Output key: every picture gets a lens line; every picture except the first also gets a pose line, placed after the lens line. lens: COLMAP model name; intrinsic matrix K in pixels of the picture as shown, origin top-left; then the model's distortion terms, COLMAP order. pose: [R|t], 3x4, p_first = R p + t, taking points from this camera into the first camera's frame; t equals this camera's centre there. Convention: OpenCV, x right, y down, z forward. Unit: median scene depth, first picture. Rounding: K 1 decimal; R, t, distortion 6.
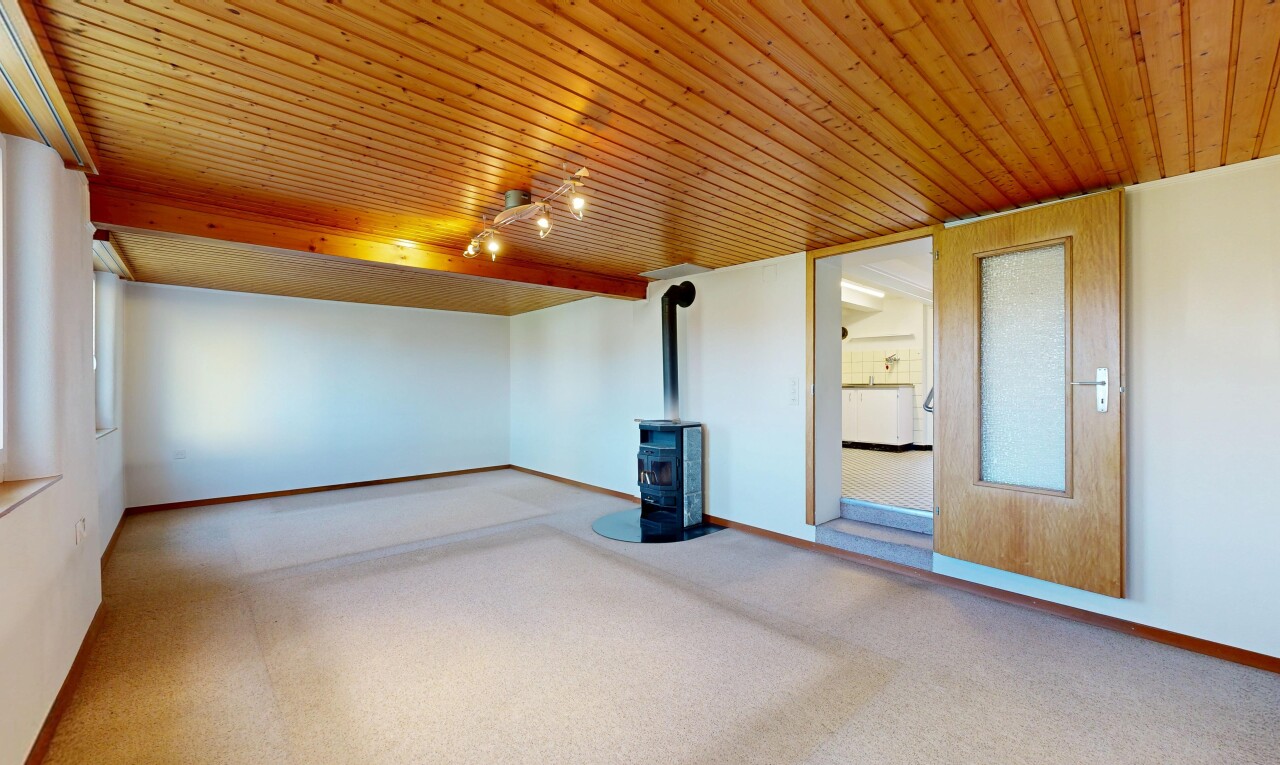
lens RADIAL K [[490.9, 0, 640.0], [0, 490.9, 382.5], [0, 0, 1]] dist [0.000369, -0.000003]
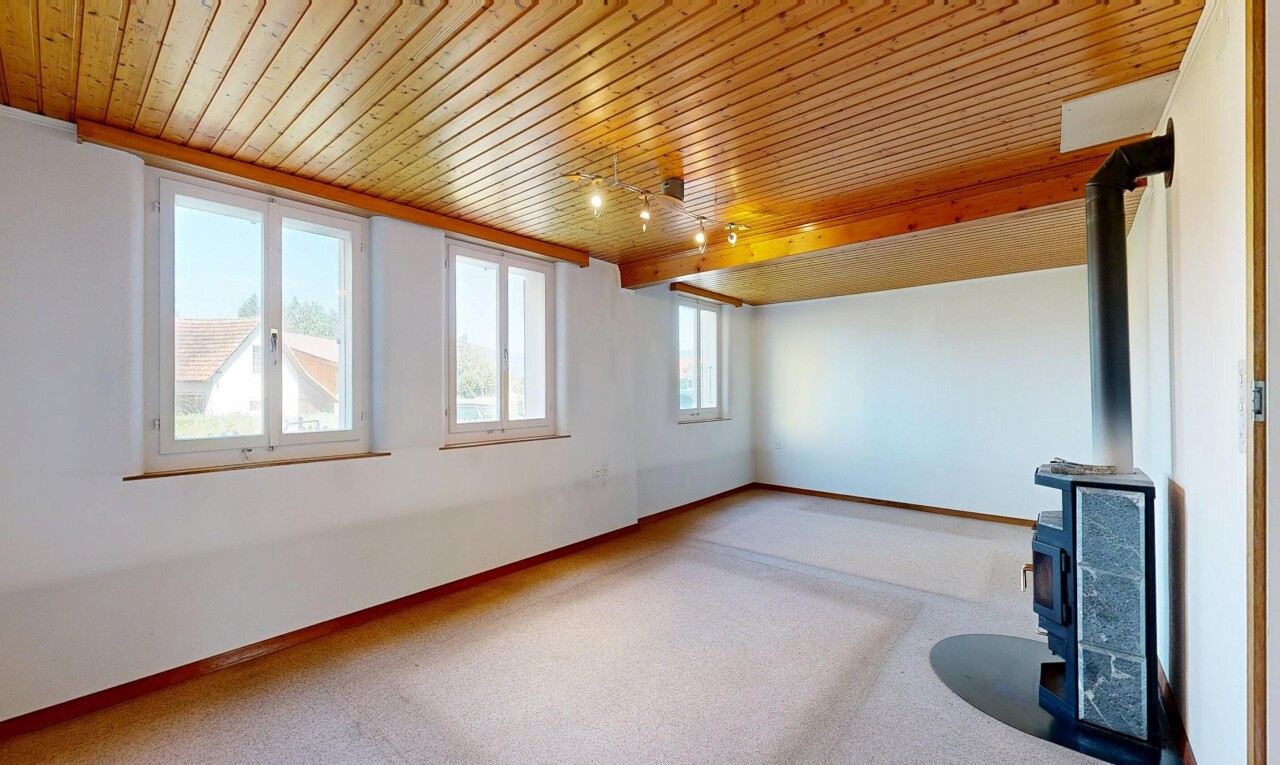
lens RADIAL K [[500.7, 0, 458.3], [0, 500.7, 386.4], [0, 0, 1]] dist [0.000453, 0.000109]
pose [[-0.037433, -0.003507, -0.999293, 0.533126], [0.007170, 0.999967, -0.003778, 0.002980], [0.999273, -0.007306, -0.037407, 0.465758]]
